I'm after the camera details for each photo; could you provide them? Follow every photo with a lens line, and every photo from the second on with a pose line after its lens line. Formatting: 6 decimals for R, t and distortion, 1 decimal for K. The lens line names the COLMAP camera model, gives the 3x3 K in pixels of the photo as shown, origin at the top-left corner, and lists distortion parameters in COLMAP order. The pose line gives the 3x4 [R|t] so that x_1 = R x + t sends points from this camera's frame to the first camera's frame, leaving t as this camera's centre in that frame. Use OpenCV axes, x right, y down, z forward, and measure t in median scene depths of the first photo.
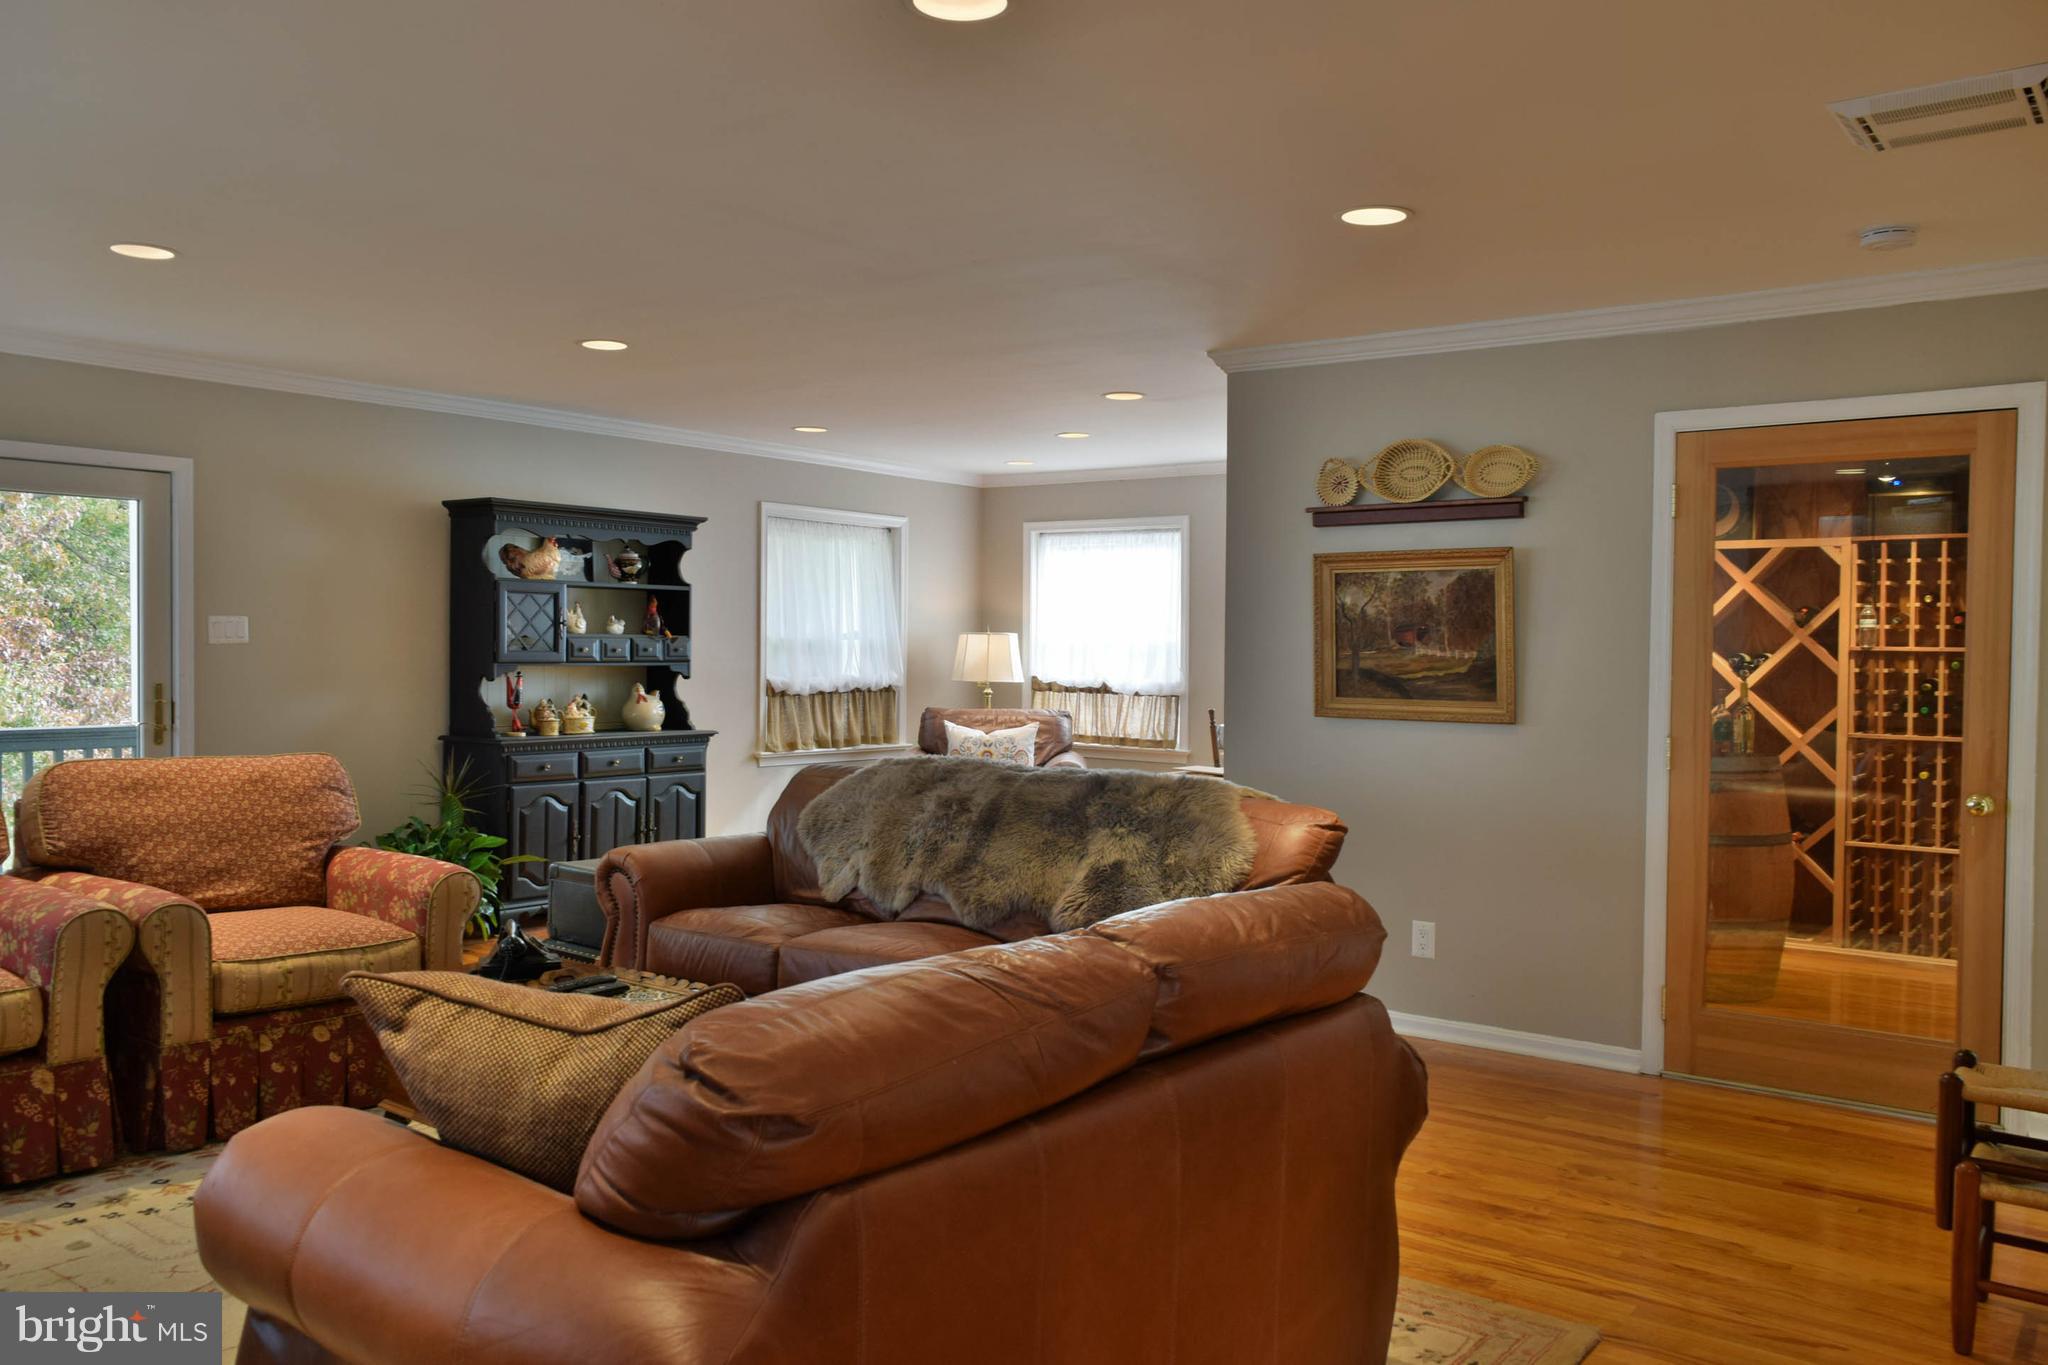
lens RADIAL K [[1576.0, 0, 1024.0], [0, 1576.0, 682.5], [0, 0, 1]] dist [-0.058274, 0.008555]
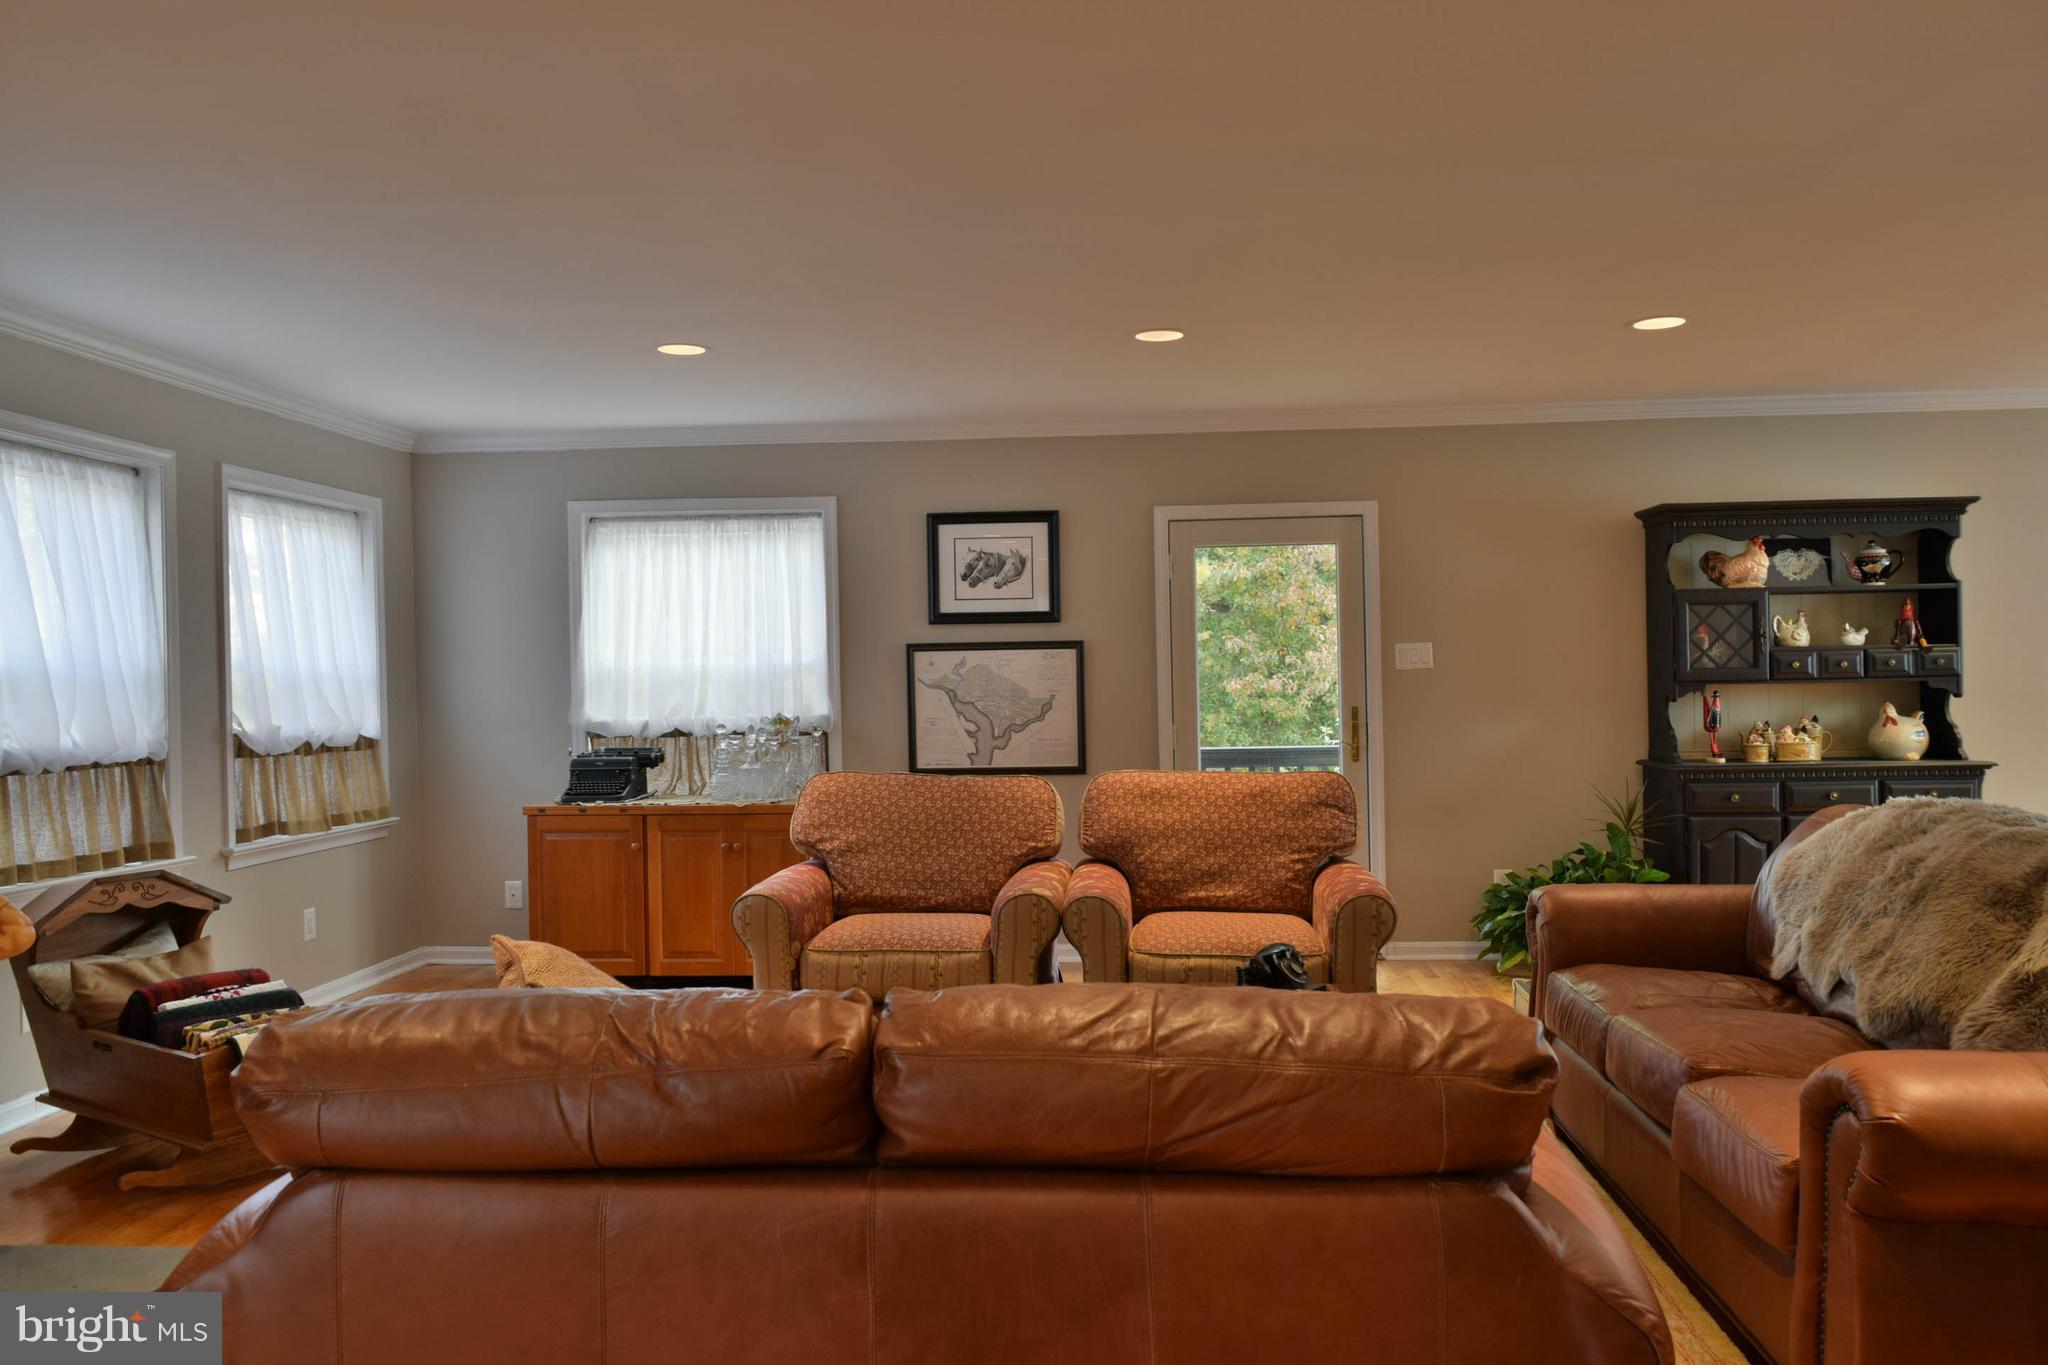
lens RADIAL K [[1567.8, 0, 995.2], [0, 1567.8, 661.2], [0, 0, 1]] dist [-0.007912, -0.003781]
pose [[0.534873, -0.029959, -0.844401, 0.280867], [0.005885, 0.999479, -0.031733, 0.002567], [0.844912, 0.012004, 0.534770, 0.208959]]
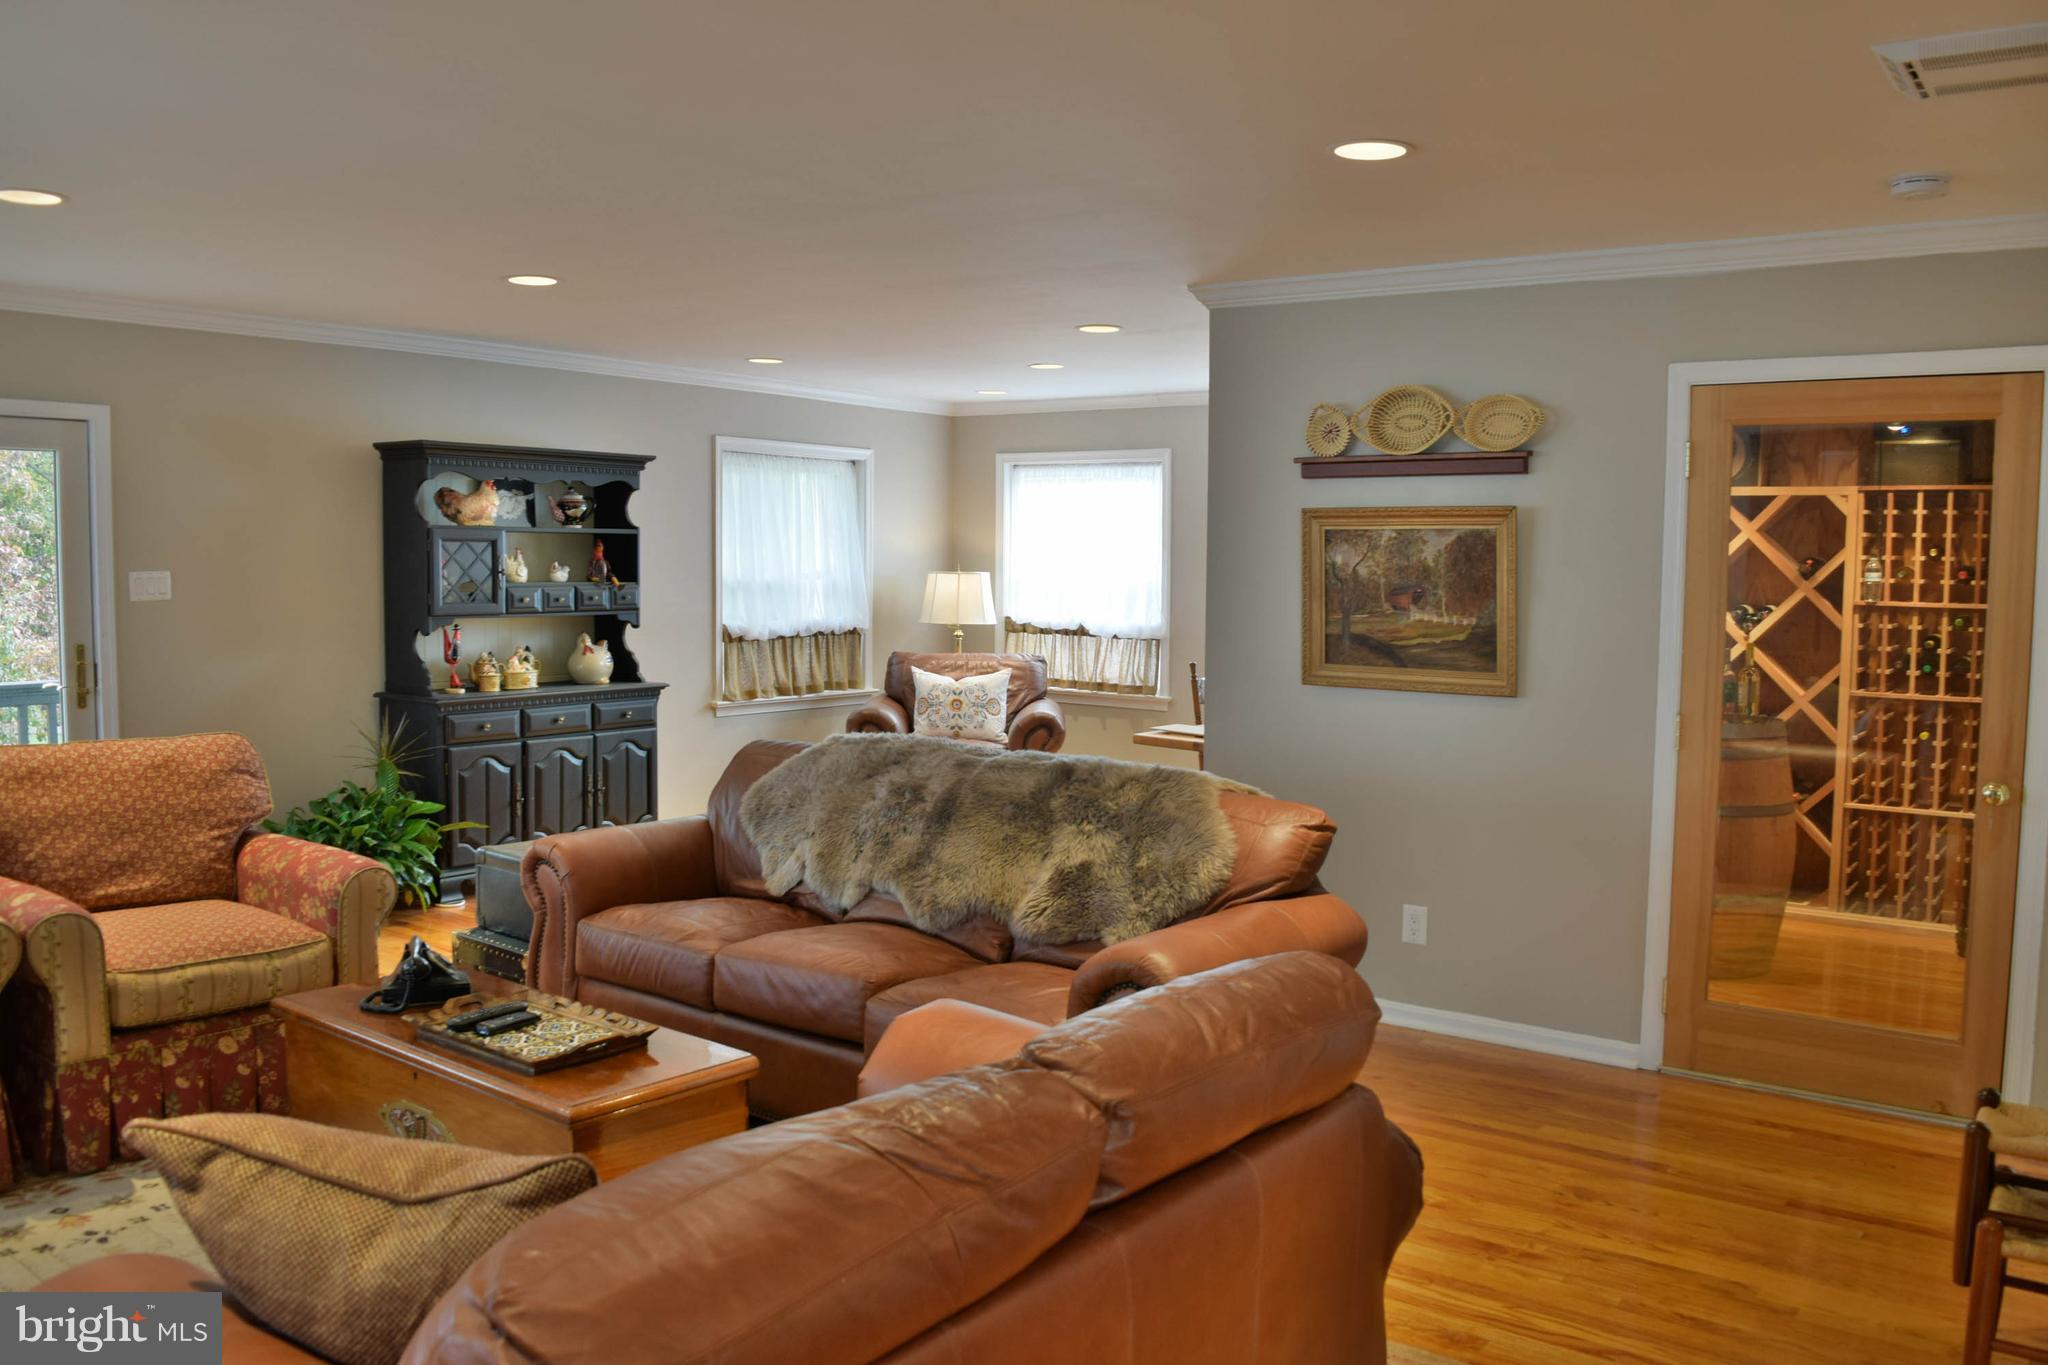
lens RADIAL K [[1601.2, 0, 1034.8], [0, 1601.2, 689.6], [0, 0, 1]] dist [-0.131619, 0.027874]
pose [[0.999858, -0.001166, 0.016833, 0.011458], [0.000175, 0.998275, 0.058717, -0.029744], [-0.016873, -0.058706, 0.998133, 0.062845]]
